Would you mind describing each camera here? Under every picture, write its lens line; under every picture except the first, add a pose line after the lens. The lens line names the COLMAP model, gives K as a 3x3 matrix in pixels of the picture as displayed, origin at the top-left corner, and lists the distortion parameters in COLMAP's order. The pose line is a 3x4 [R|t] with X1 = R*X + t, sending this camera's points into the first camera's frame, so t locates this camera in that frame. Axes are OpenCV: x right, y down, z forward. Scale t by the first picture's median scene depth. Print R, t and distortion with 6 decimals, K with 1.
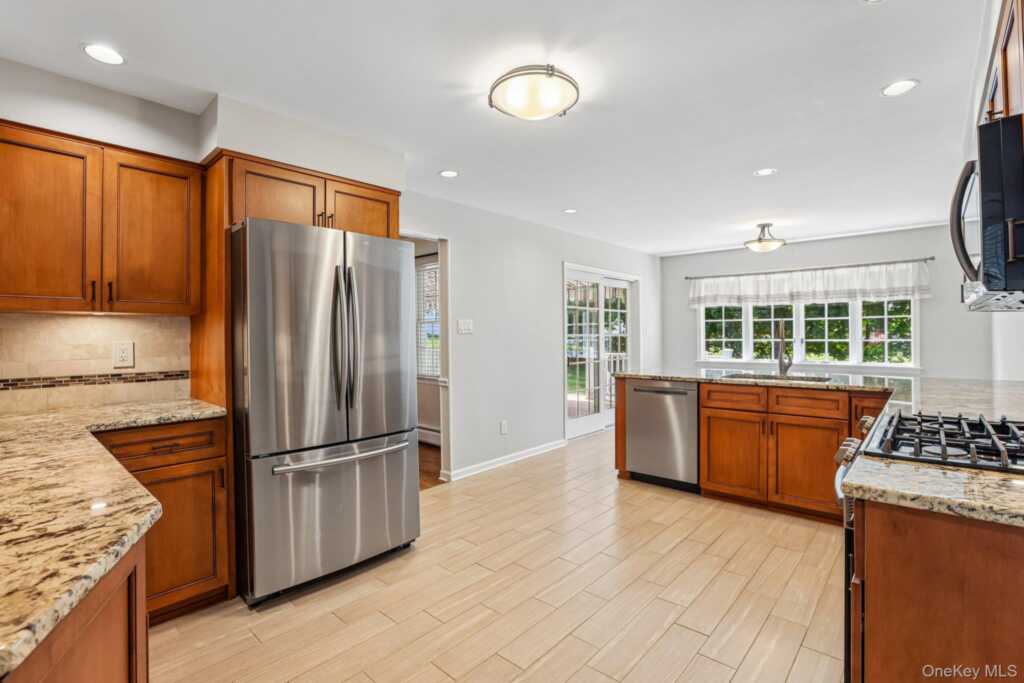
lens RADIAL K [[477.3, 0, 503.7], [0, 477.3, 334.2], [0, 0, 1]] dist [-0.043864, 0.013912]
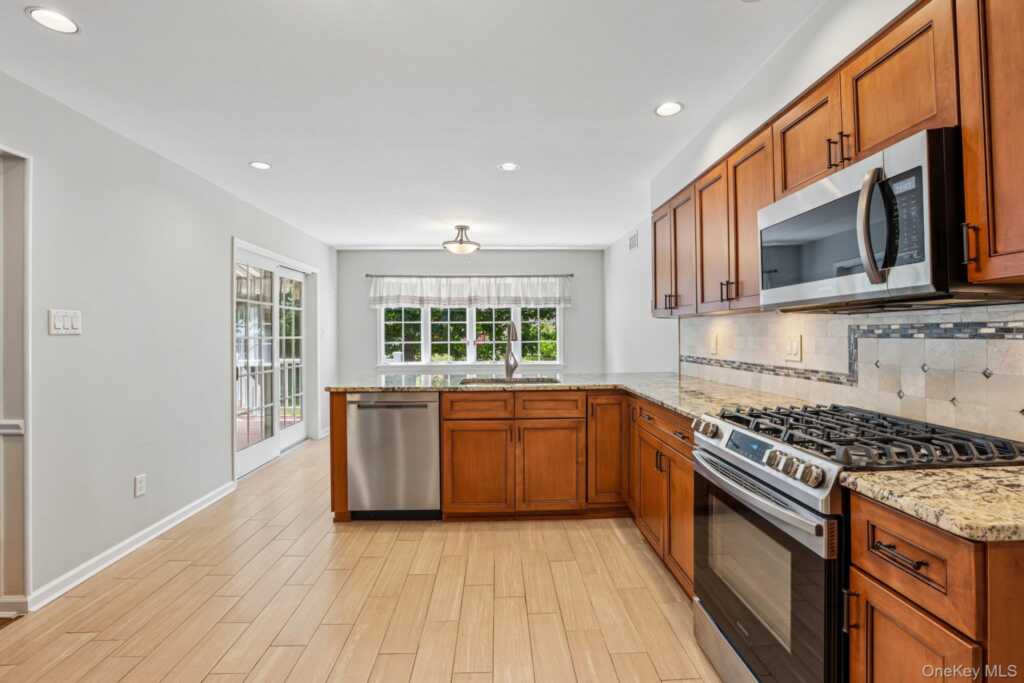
lens RADIAL K [[477.3, 0, 519.2], [0, 477.3, 331.6], [0, 0, 1]] dist [-0.043864, 0.013912]
pose [[0.710159, 0.006305, 0.704014, -0.071565], [0.001563, 0.999943, -0.010532, 0.000648], [-0.704040, 0.008580, 0.710108, 0.198909]]
